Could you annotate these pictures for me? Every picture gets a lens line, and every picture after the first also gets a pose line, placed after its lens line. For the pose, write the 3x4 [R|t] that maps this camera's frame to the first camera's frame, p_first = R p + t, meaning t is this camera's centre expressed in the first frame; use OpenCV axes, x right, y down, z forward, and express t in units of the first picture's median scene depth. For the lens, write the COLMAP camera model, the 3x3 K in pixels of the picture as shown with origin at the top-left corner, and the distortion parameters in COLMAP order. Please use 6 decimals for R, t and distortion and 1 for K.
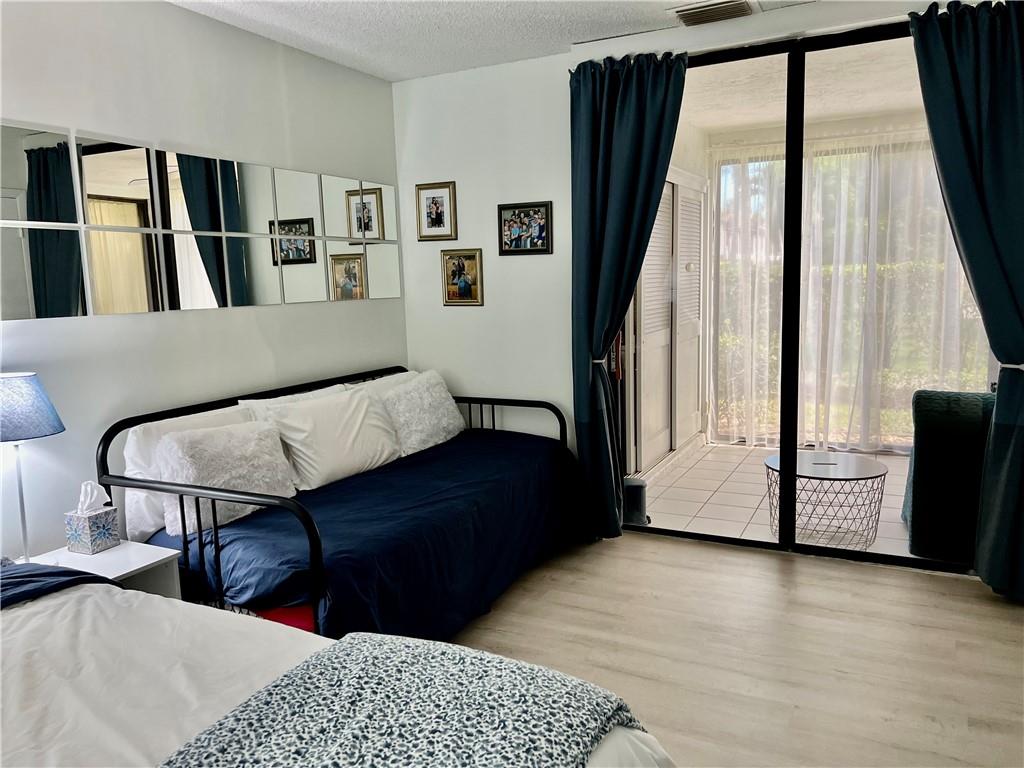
lens RADIAL K [[766.2, 0, 516.9], [0, 766.2, 393.3], [0, 0, 1]] dist [0.064396, -0.076837]
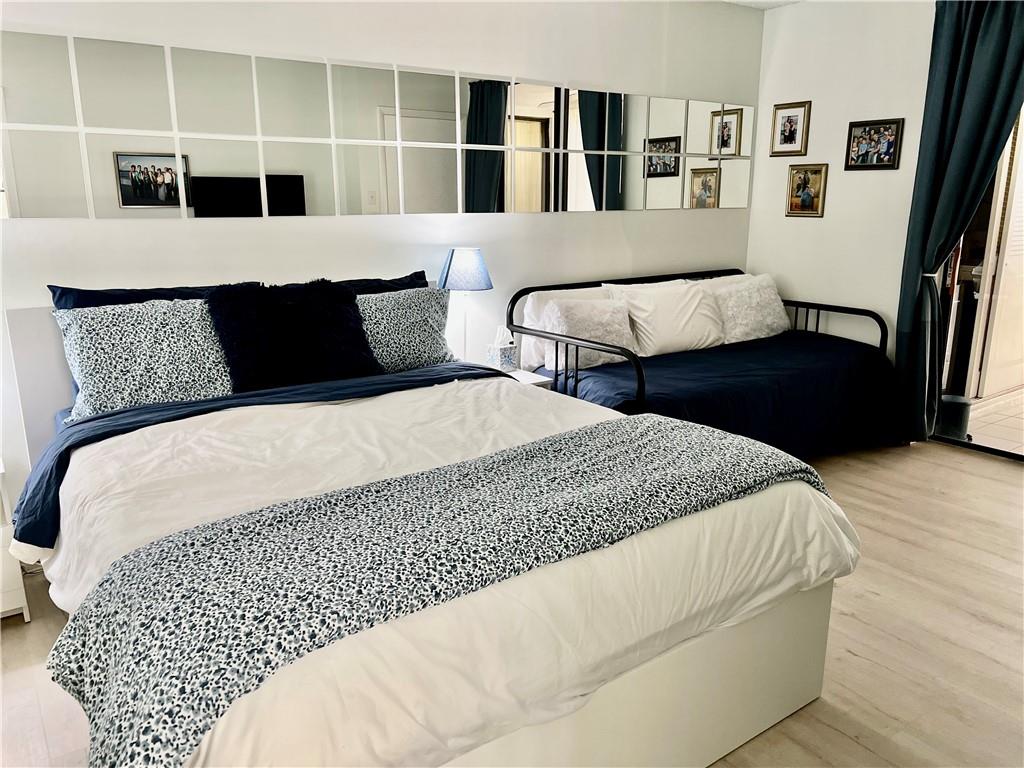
lens RADIAL K [[766.2, 0, 507.9], [0, 766.2, 386.6], [0, 0, 1]] dist [0.064396, -0.076837]
pose [[0.886624, 0.136864, -0.441776, 0.089887], [-0.091889, 0.988297, 0.121762, 0.034452], [0.453271, -0.067363, 0.888824, -0.223562]]
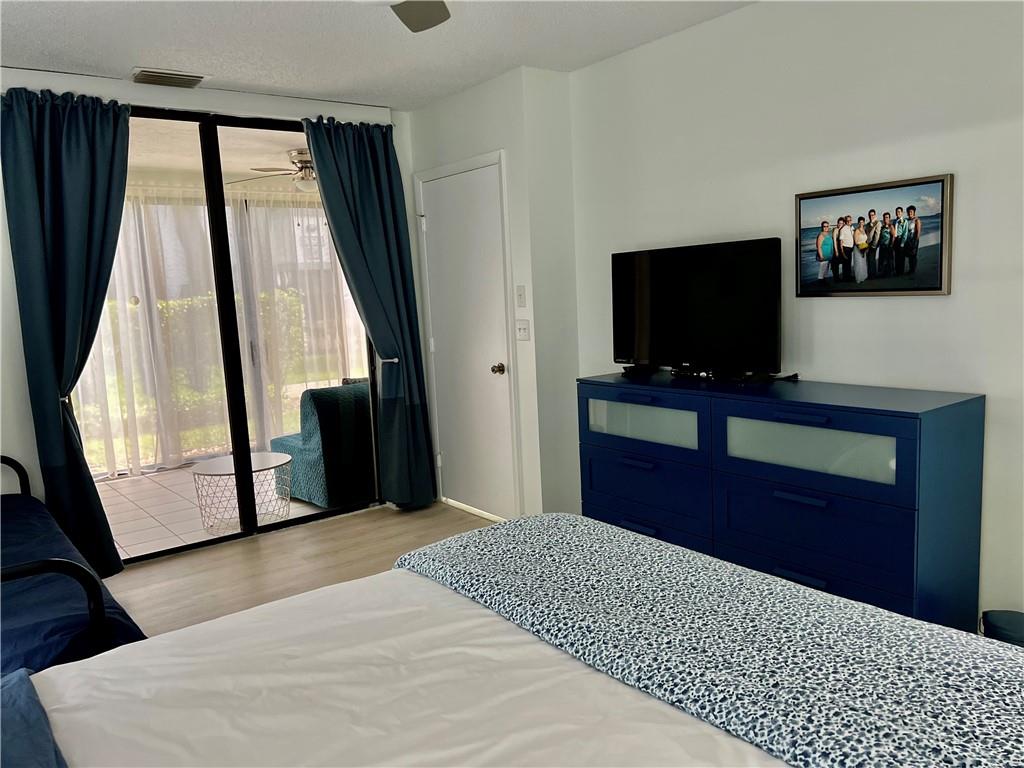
lens RADIAL K [[766.2, 0, 511.0], [0, 766.2, 385.4], [0, 0, 1]] dist [0.064396, -0.076837]
pose [[0.449474, -0.109504, 0.886556, -0.524583], [0.168109, 0.985094, 0.036446, 0.000523], [-0.877333, 0.132657, 0.461183, 0.073422]]
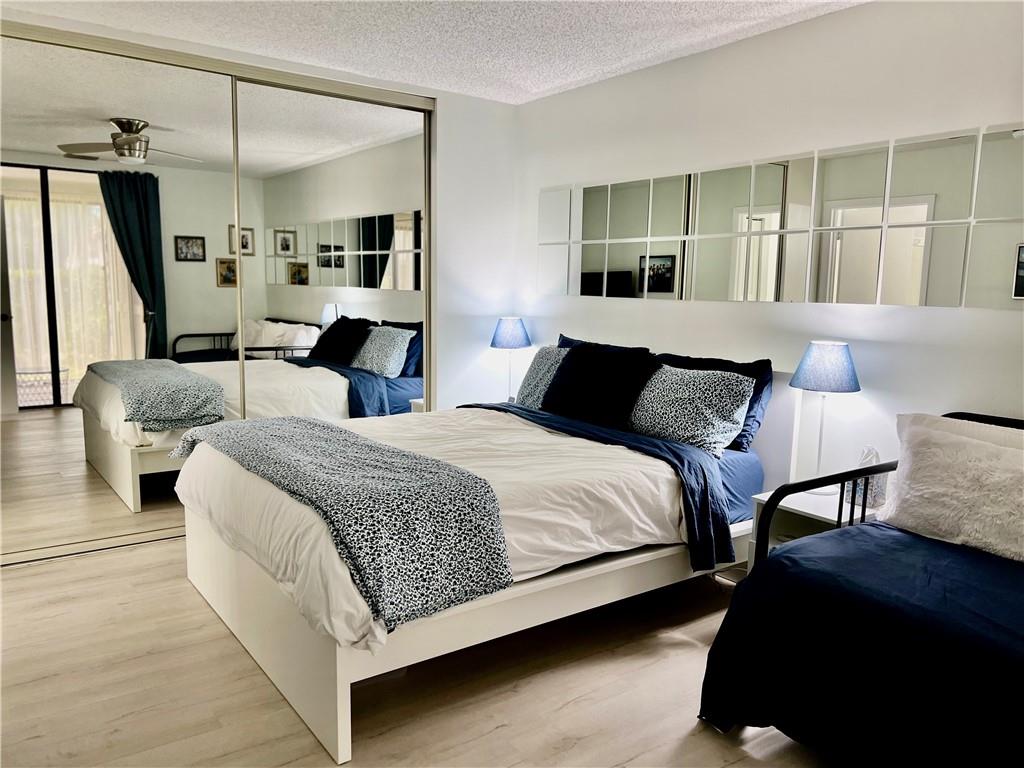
lens RADIAL K [[766.2, 0, 512.9], [0, 766.2, 391.9], [0, 0, 1]] dist [0.064396, -0.076837]
pose [[-0.470179, 0.149413, -0.869832, 0.503475], [-0.129234, 0.963287, 0.235322, -0.118831], [0.873058, 0.223055, -0.433608, 0.714127]]
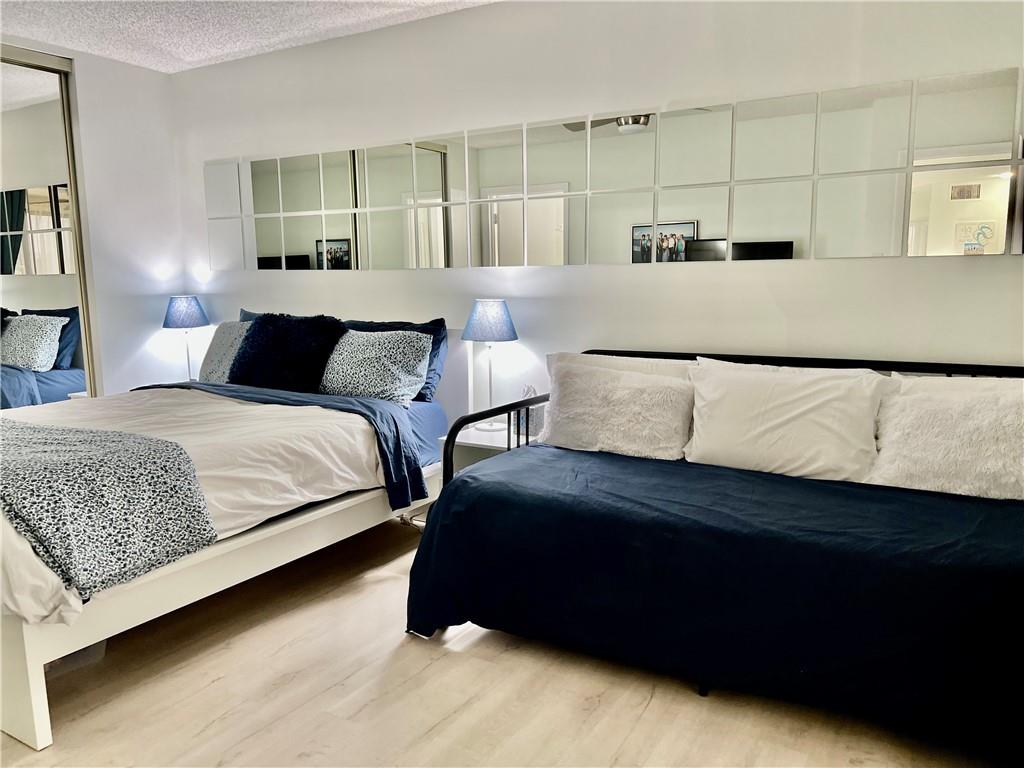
lens RADIAL K [[766.2, 0, 513.8], [0, 766.2, 395.8], [0, 0, 1]] dist [0.064396, -0.076837]
pose [[-0.080919, 0.184337, -0.979526, 0.564731], [-0.132067, 0.972101, 0.193850, -0.090980], [0.987932, 0.145049, -0.054317, 0.736294]]
